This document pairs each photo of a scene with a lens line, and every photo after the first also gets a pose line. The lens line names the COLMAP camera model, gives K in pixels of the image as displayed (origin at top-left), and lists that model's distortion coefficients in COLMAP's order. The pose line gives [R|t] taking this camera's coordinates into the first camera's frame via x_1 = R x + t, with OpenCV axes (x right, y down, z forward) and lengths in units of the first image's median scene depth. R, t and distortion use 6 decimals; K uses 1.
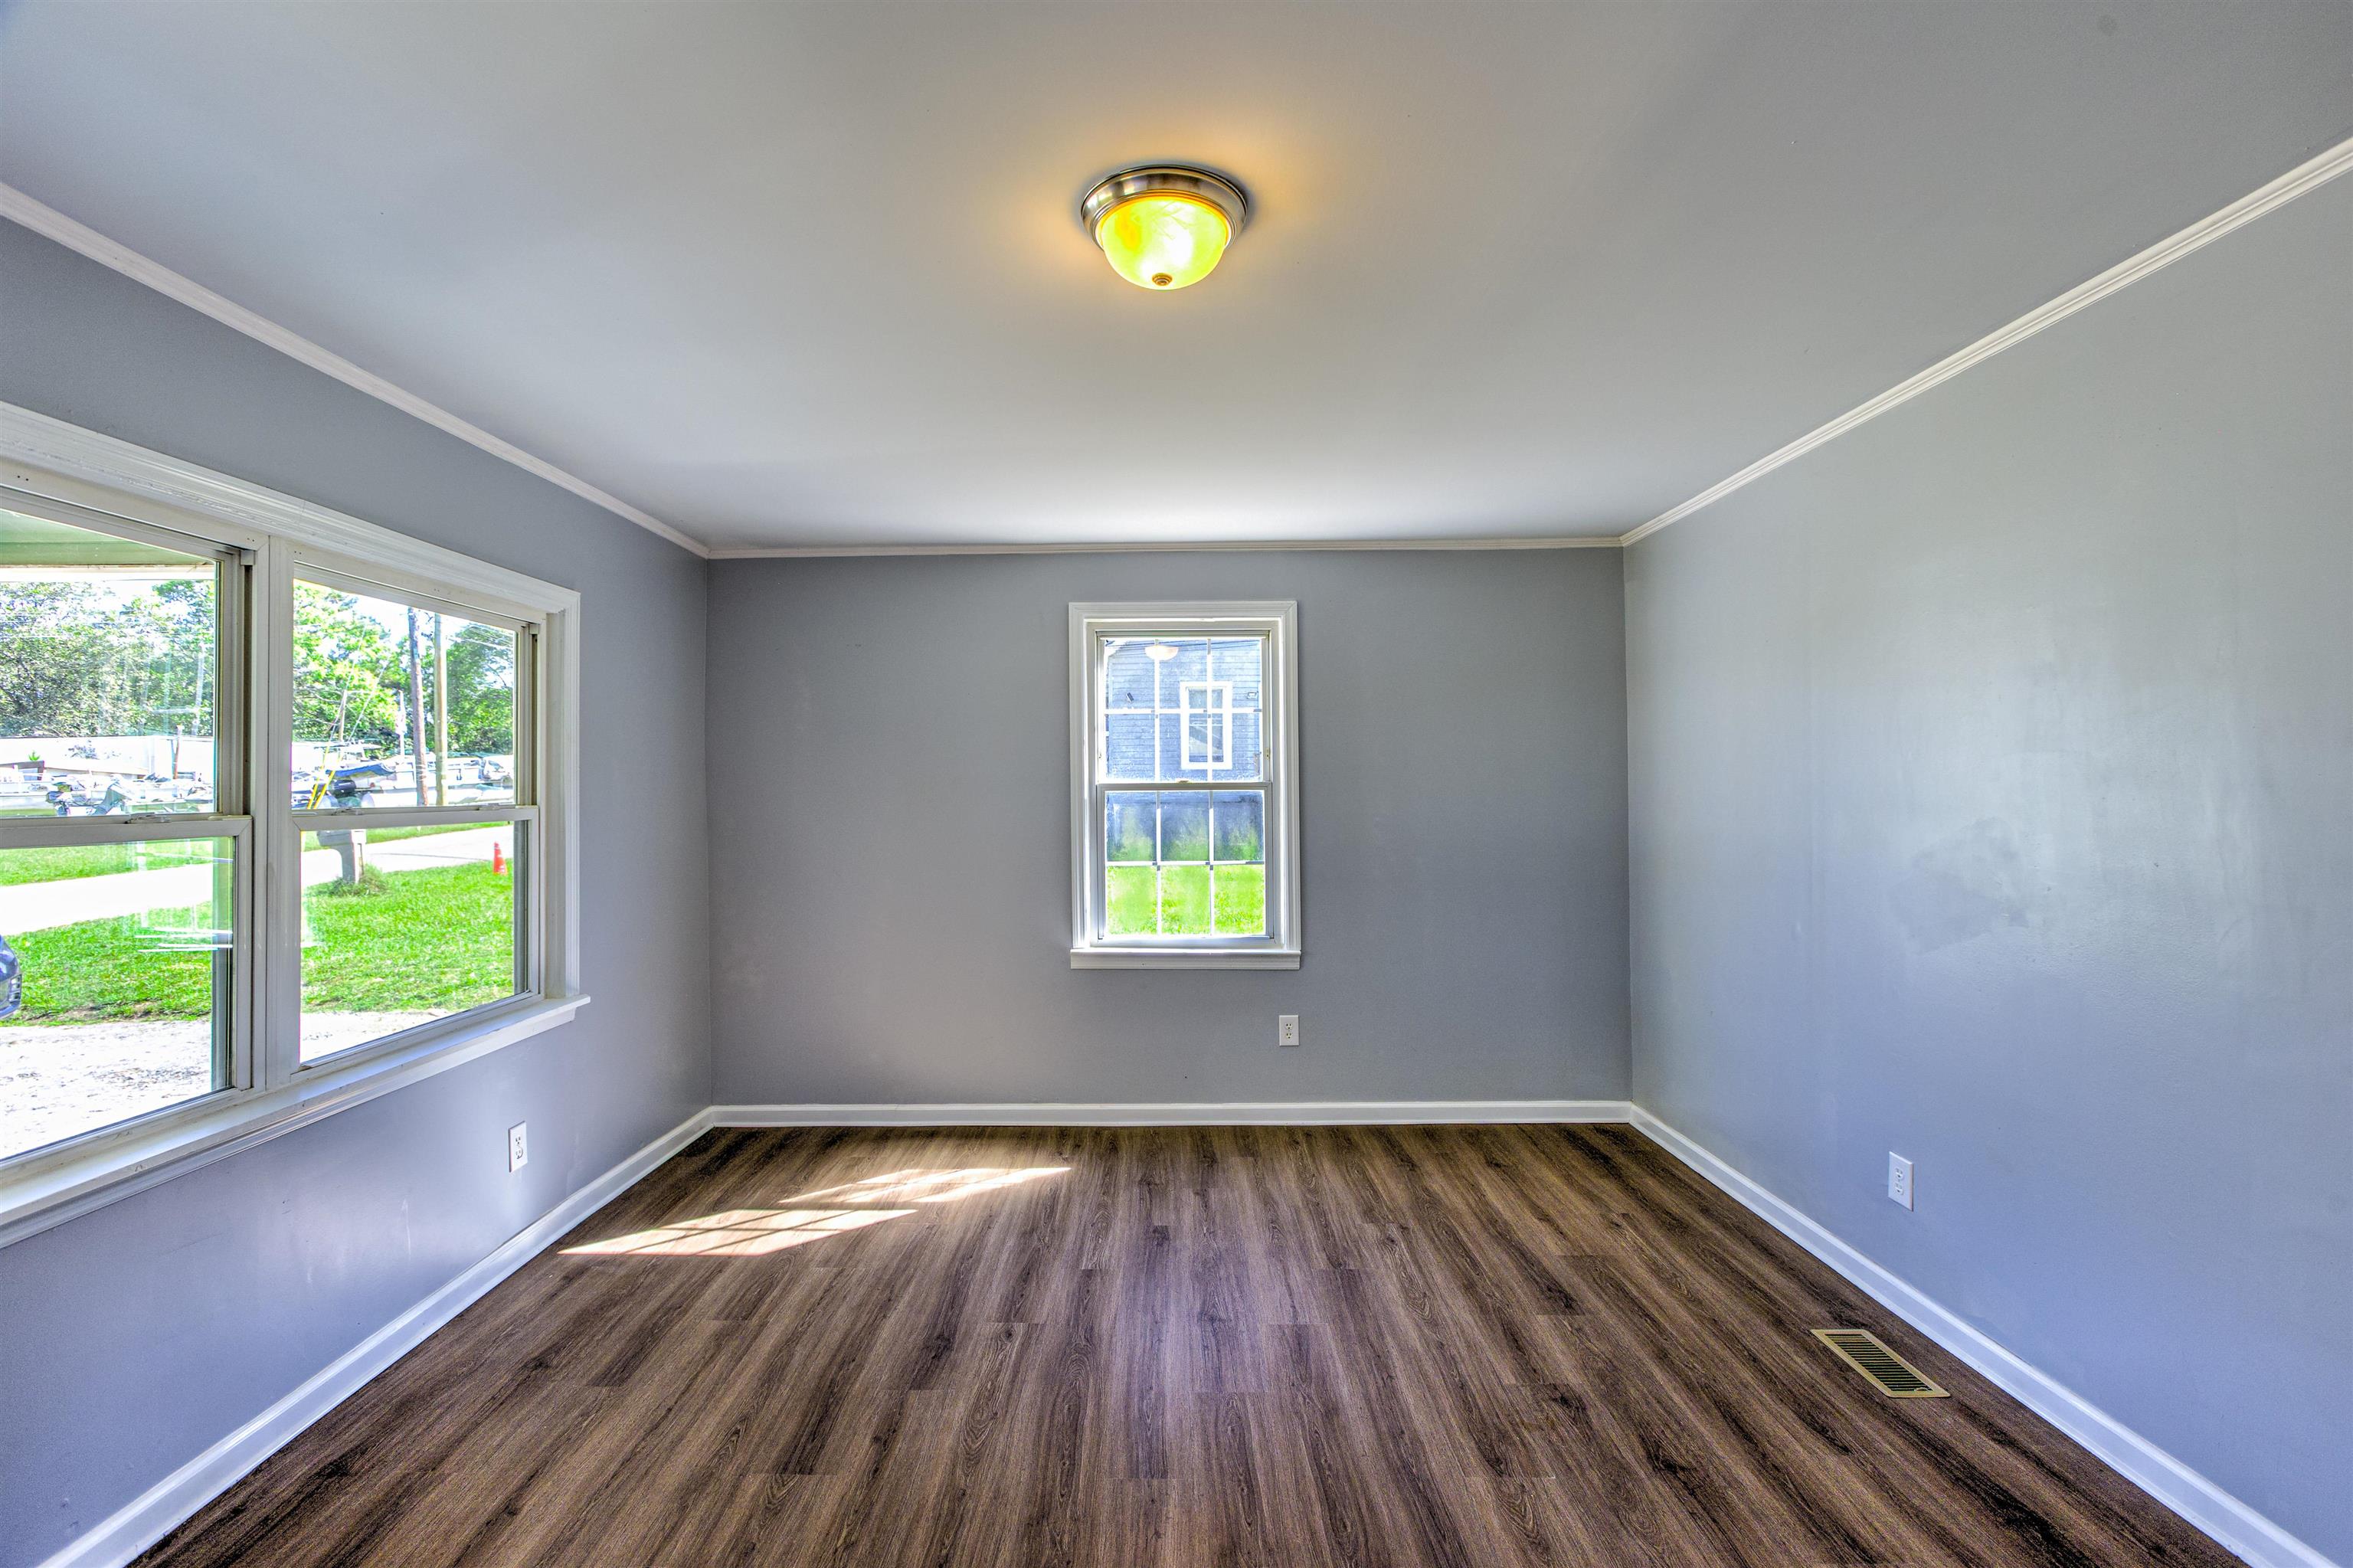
lens RADIAL K [[1080.0, 0, 1176.5], [0, 1080.0, 784.0], [0, 0, 1]] dist [-0.001498, -0.000543]
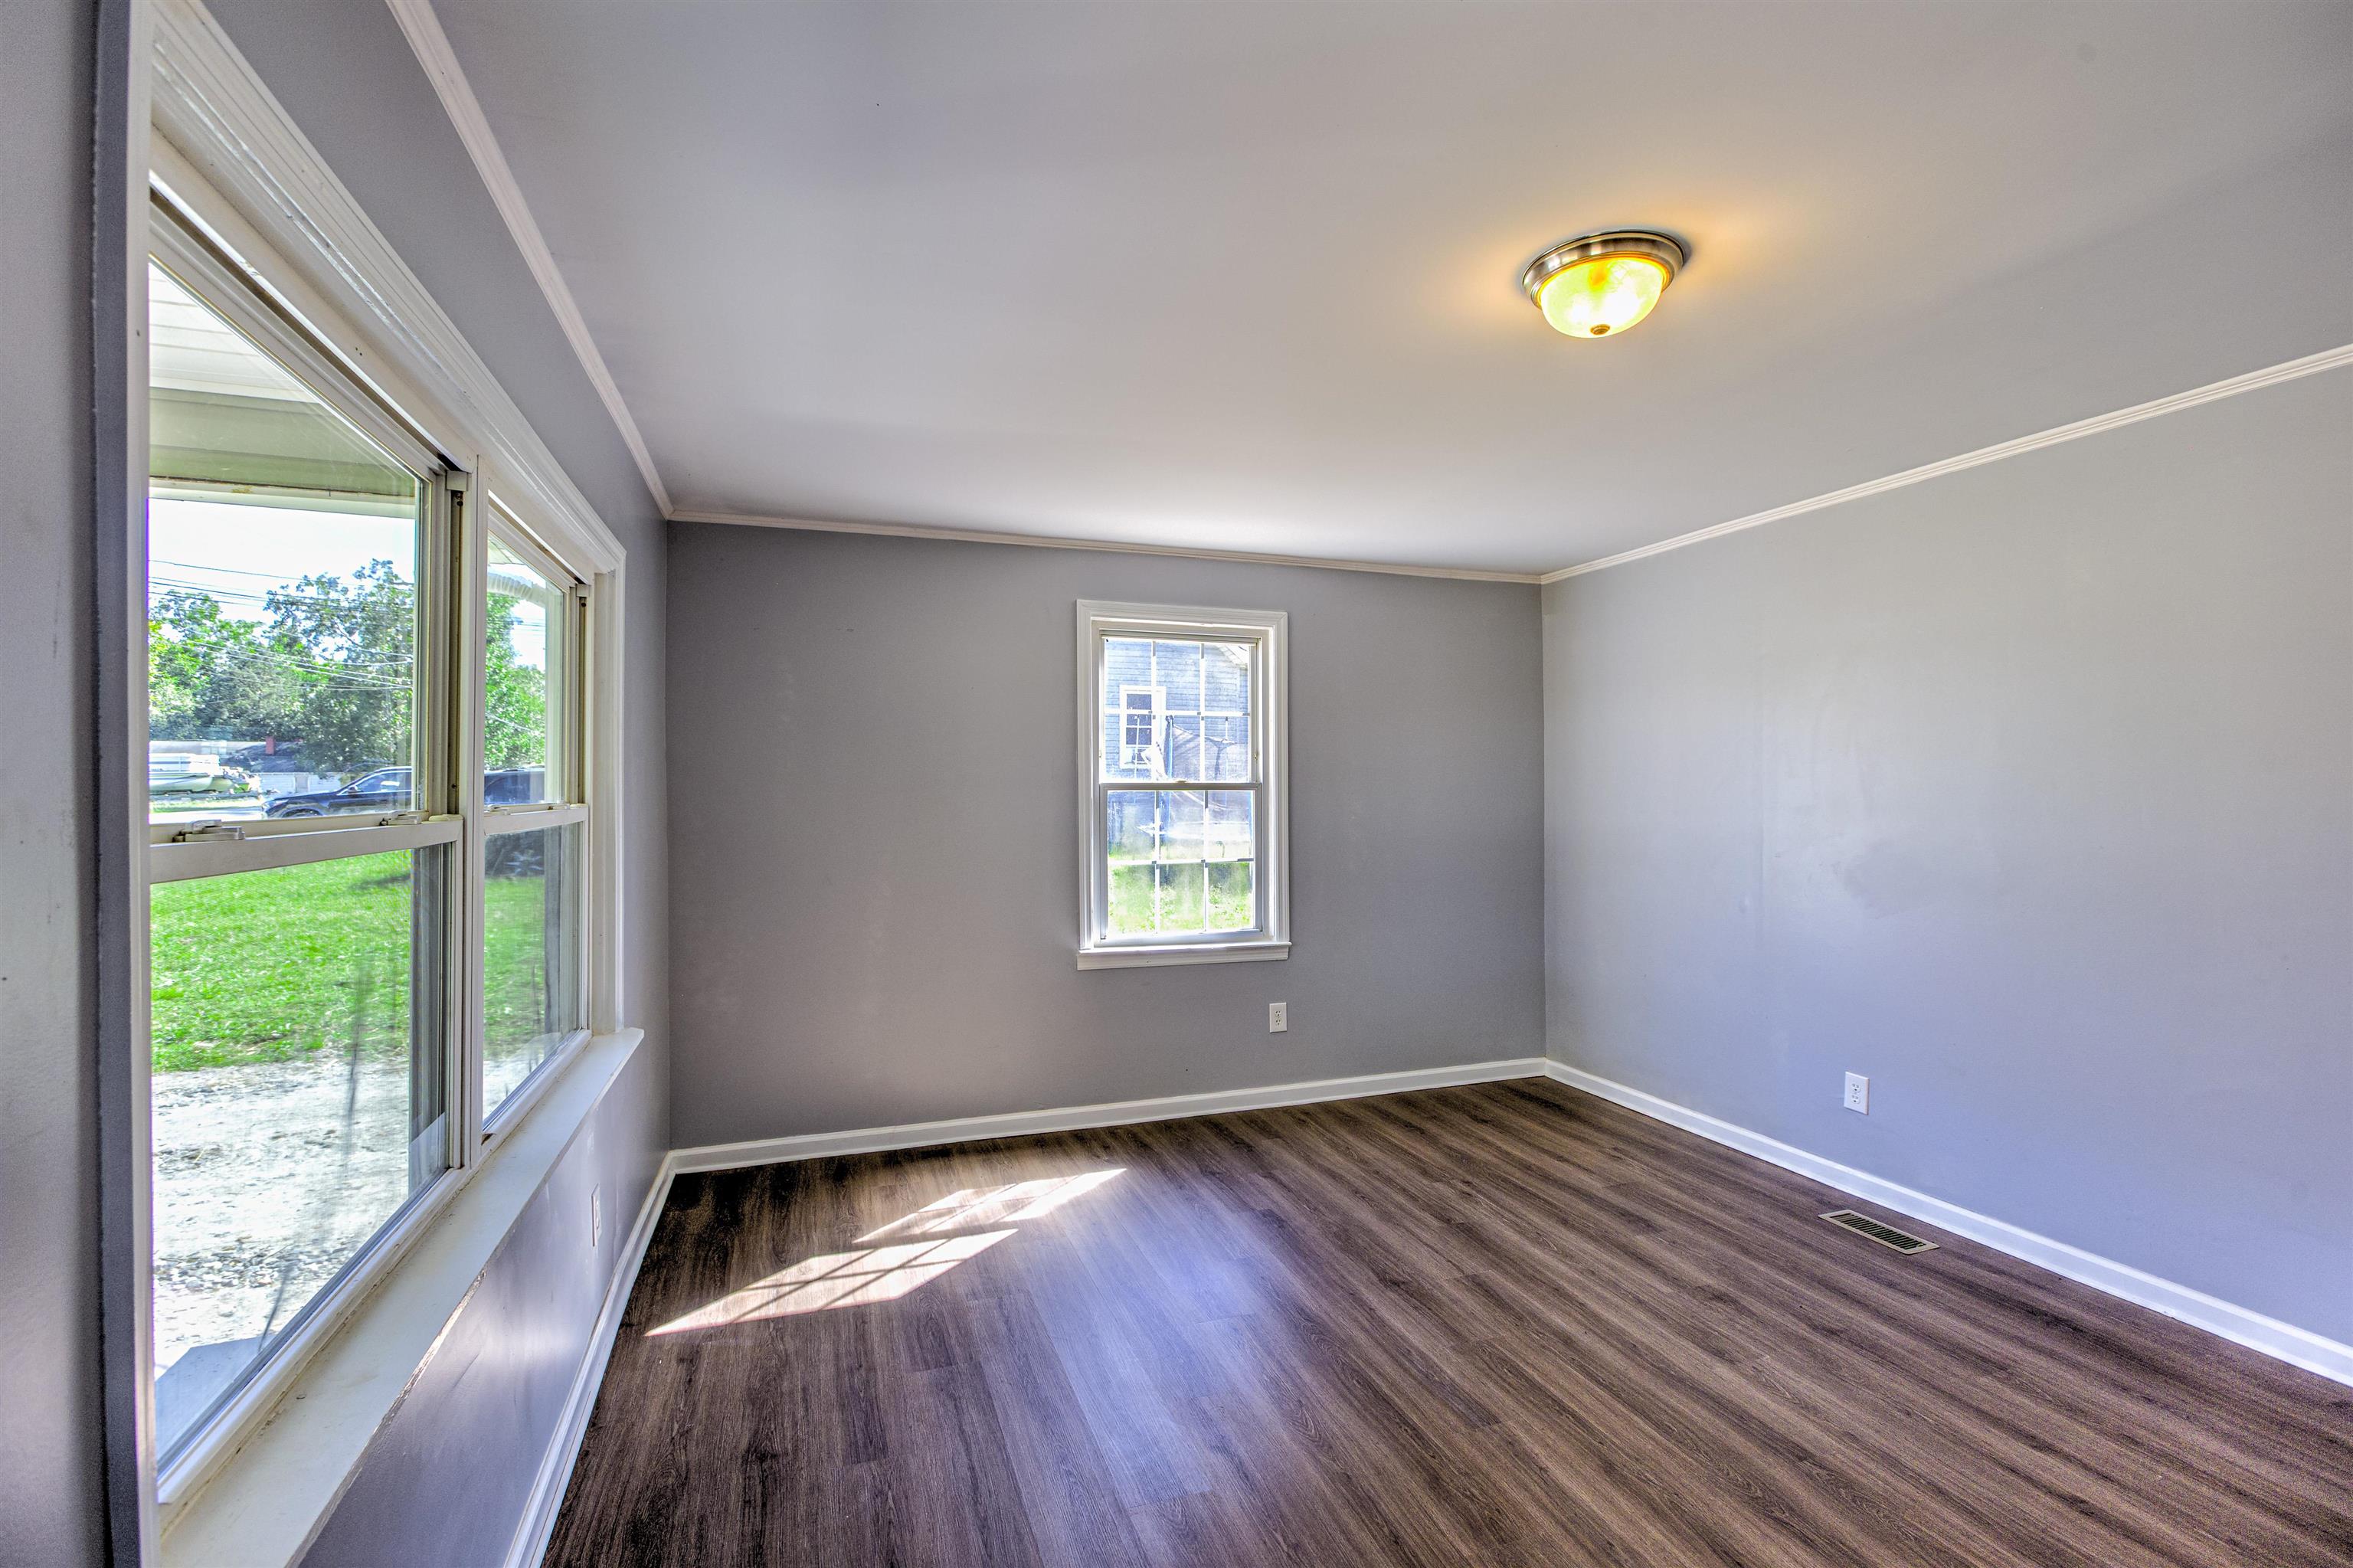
lens RADIAL K [[1065.1, 0, 1176.5], [0, 1065.1, 784.0], [0, 0, 1]] dist [-0.001369, 0.000217]
pose [[0.934658, 0.008245, 0.355452, -0.399004], [-0.008094, 0.999965, -0.001913, 0.002509], [-0.355456, -0.001089, 0.934693, 0.064772]]
